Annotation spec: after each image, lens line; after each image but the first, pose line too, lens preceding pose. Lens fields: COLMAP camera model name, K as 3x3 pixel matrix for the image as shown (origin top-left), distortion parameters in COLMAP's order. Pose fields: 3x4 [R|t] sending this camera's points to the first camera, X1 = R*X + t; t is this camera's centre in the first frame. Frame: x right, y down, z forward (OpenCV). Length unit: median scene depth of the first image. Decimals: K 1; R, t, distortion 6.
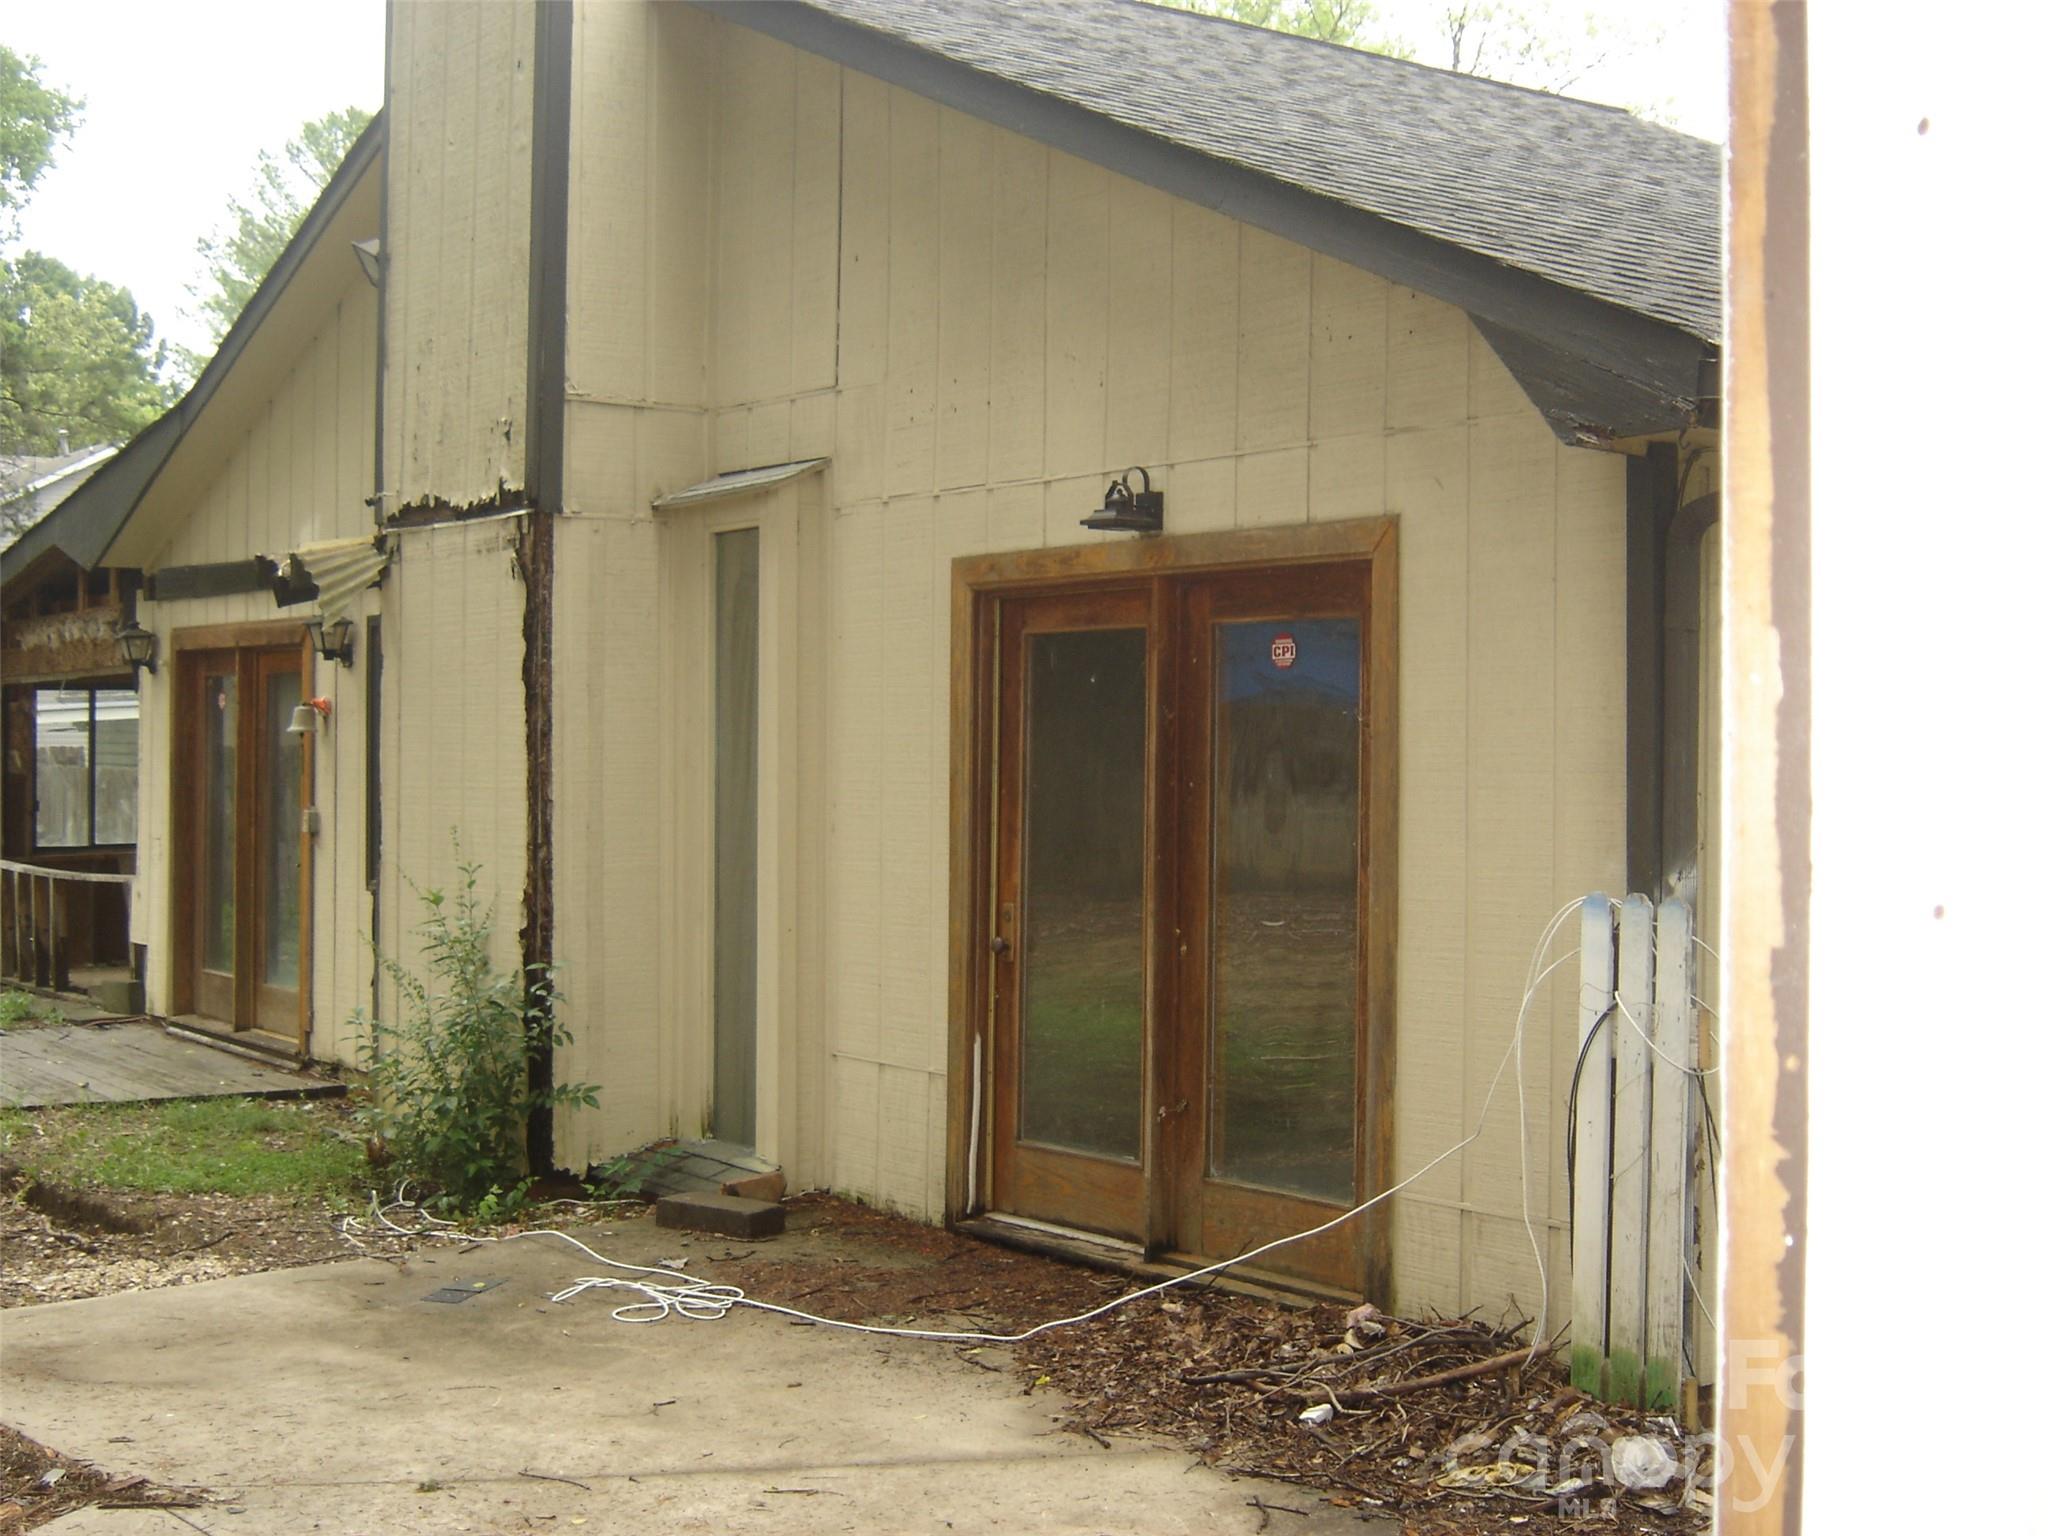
lens RADIAL K [[2693.5, 0, 1061.8], [0, 2693.5, 766.6], [0, 0, 1]] dist [-0.106713, -0.057458]
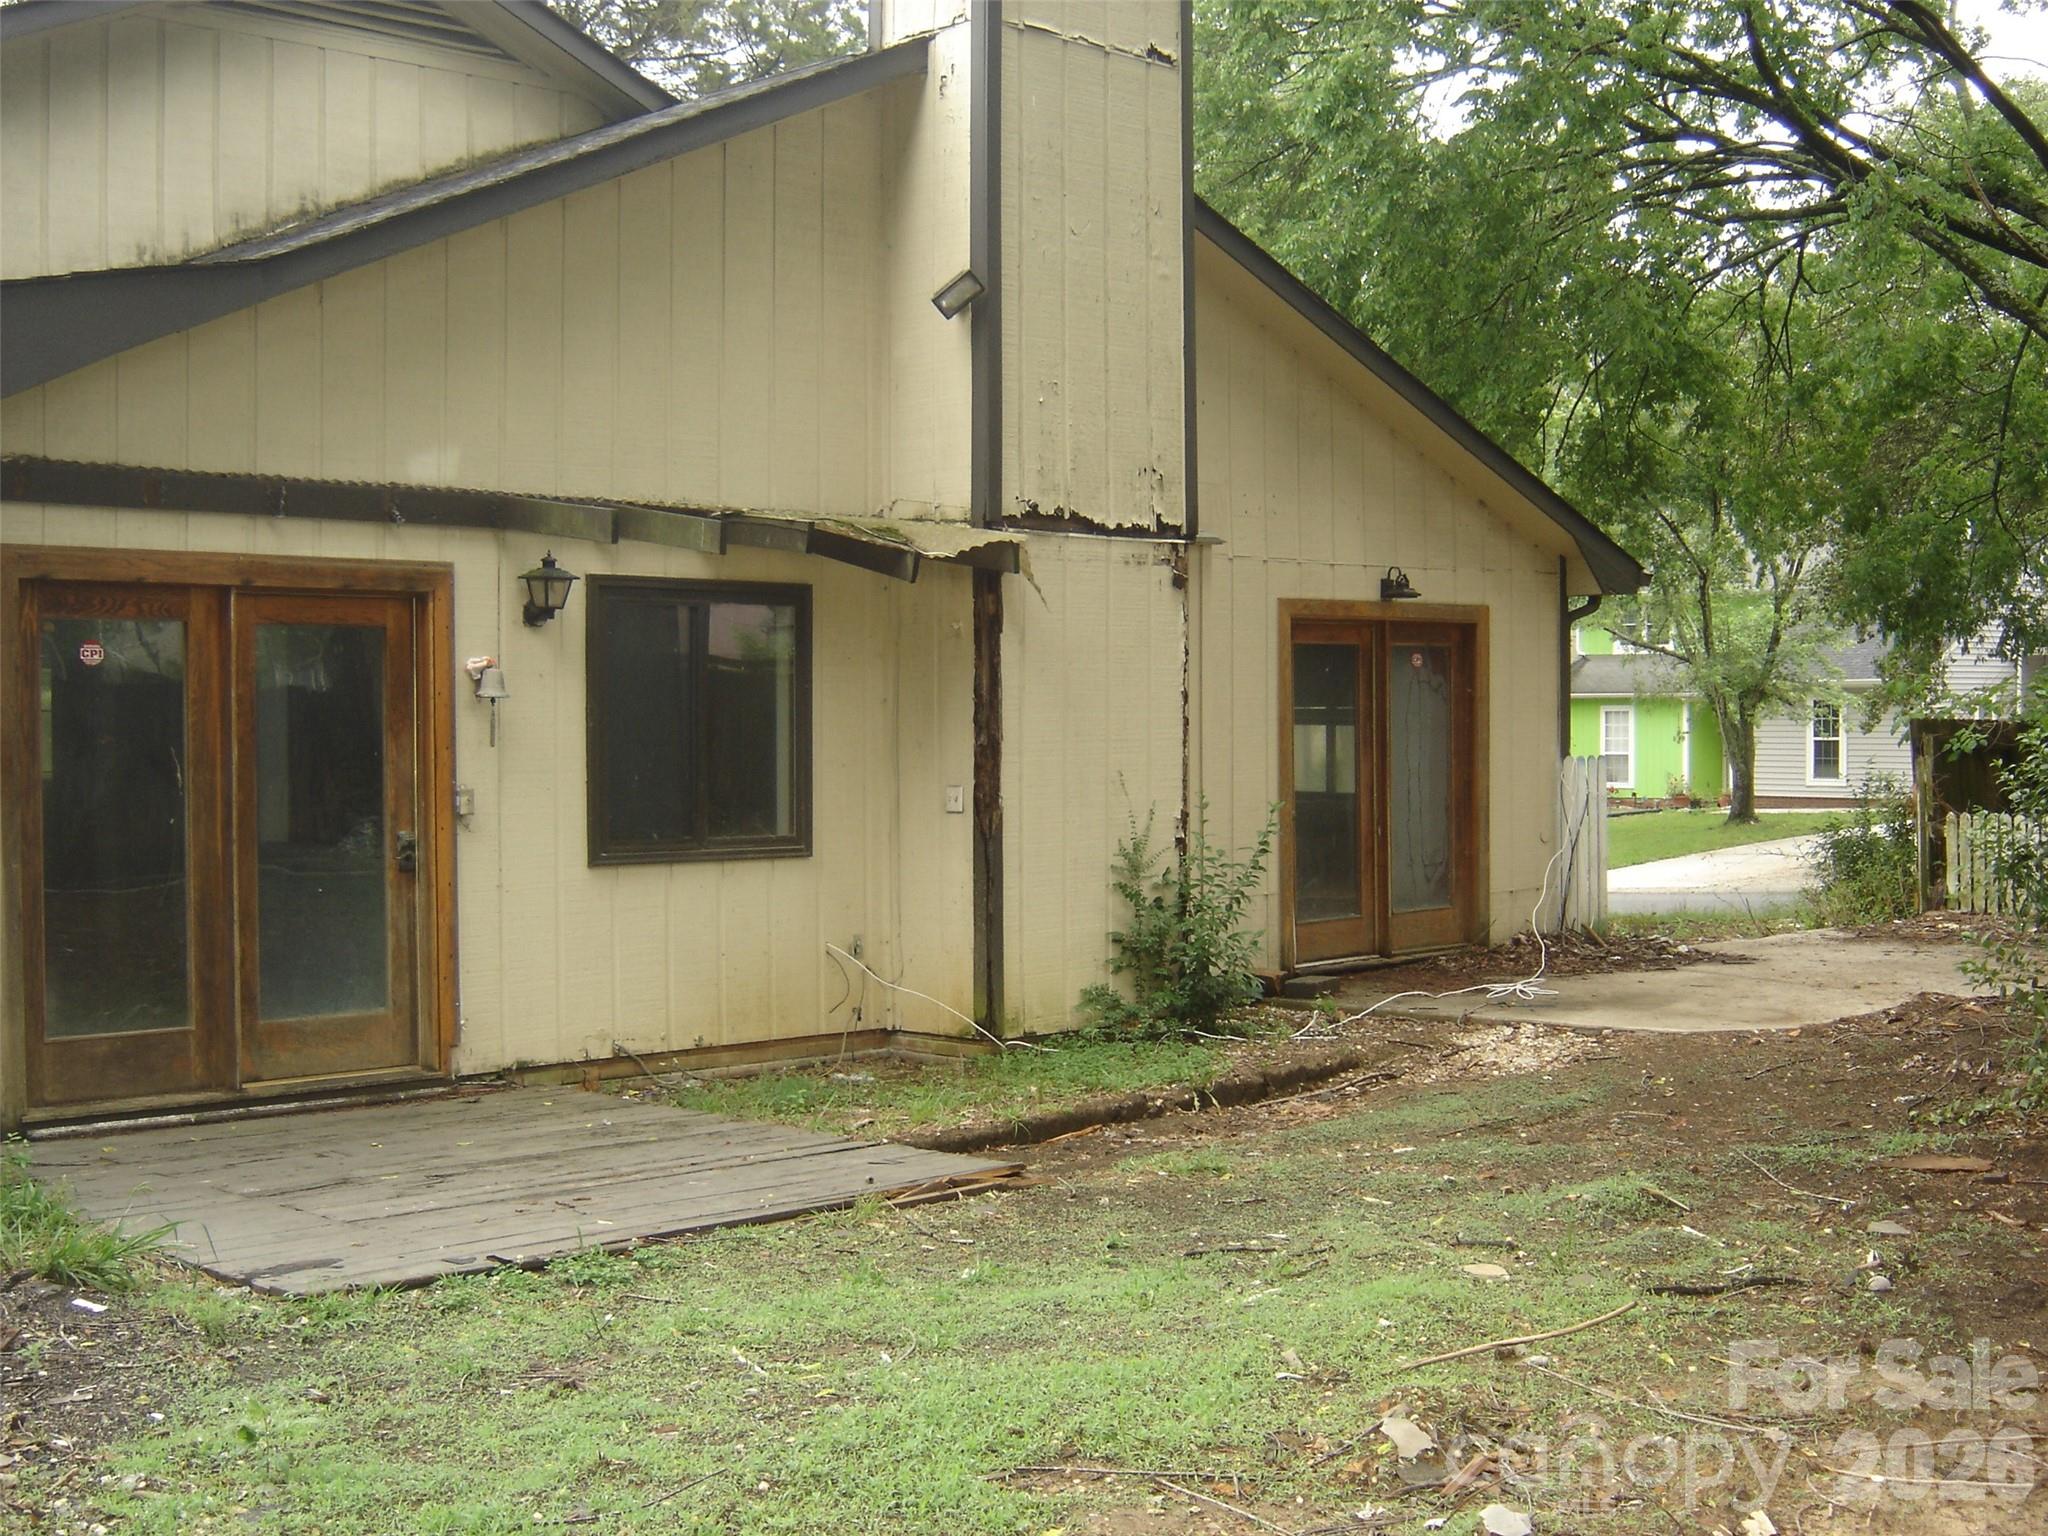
lens RADIAL K [[2693.5, 0, 1061.8], [0, 2693.5, 766.6], [0, 0, 1]] dist [-0.106713, -0.057458]
pose [[-0.159334, -0.028411, 0.986816, -1.675048], [0.008702, 0.999507, 0.030181, -0.020300], [-0.987186, 0.013396, -0.159008, 1.350326]]
